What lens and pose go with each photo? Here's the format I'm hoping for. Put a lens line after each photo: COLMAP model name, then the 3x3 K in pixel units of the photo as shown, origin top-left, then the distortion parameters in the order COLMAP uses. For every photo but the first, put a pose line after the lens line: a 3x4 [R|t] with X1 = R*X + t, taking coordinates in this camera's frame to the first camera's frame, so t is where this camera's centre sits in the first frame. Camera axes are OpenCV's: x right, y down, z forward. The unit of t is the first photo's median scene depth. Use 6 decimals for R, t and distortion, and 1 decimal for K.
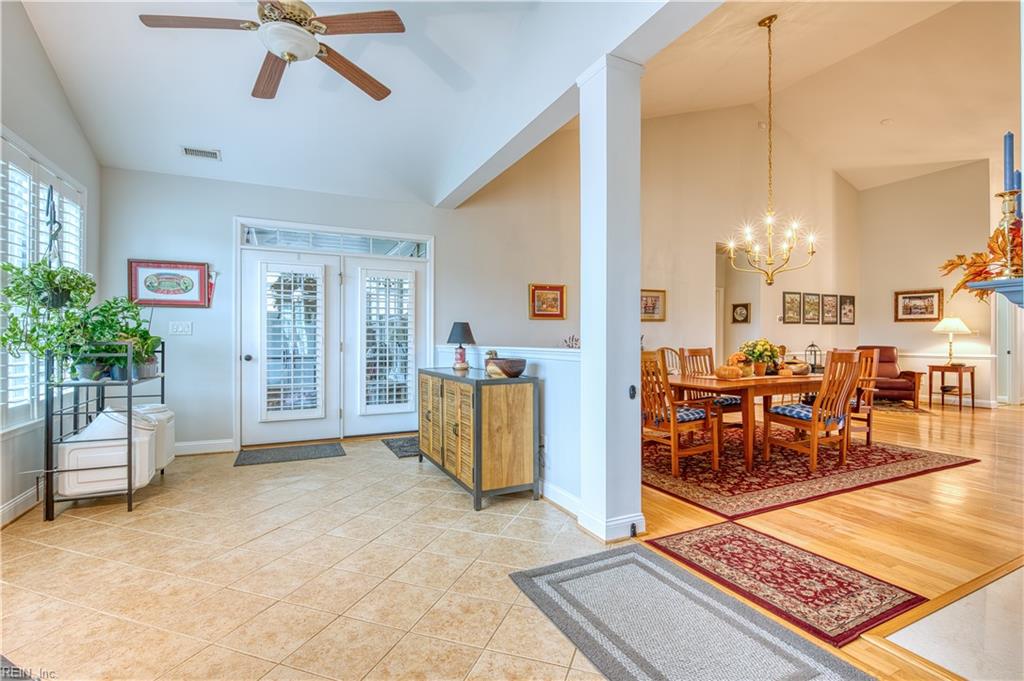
lens RADIAL K [[402.2, 0, 564.7], [0, 402.2, 340.4], [0, 0, 1]] dist [-0.003018, -0.000426]
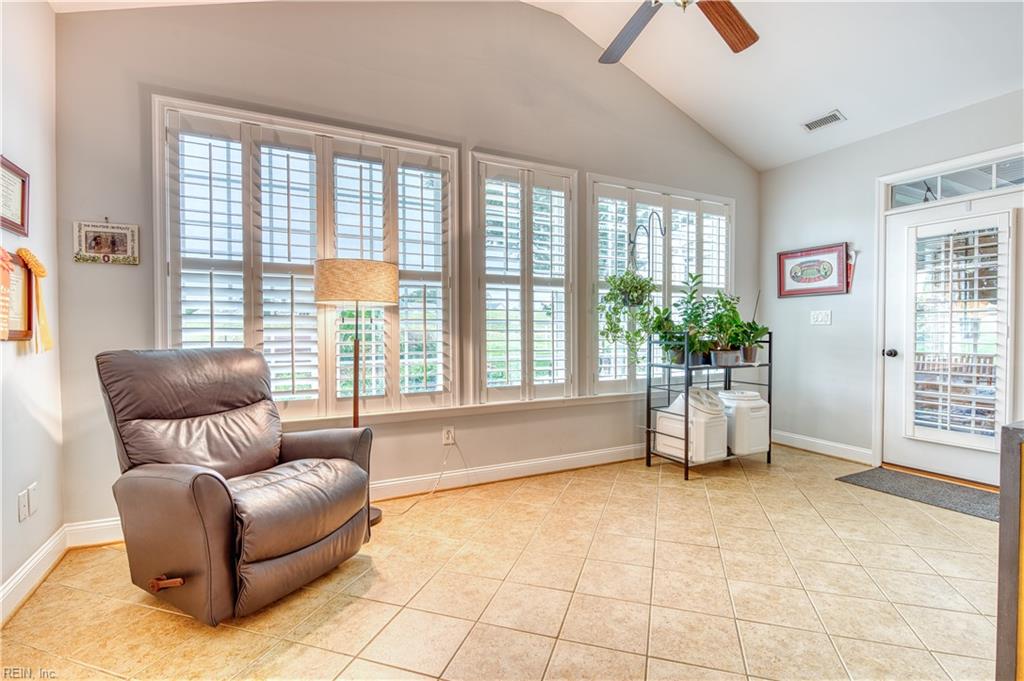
lens RADIAL K [[480.9, 0, 510.8], [0, 480.9, 338.6], [0, 0, 1]] dist [-0.000352, -0.000105]
pose [[0.032553, 0.017630, -0.999315, 0.147353], [-0.001790, 0.999844, 0.017581, 0.000081], [0.999468, 0.001216, 0.032580, 0.255683]]
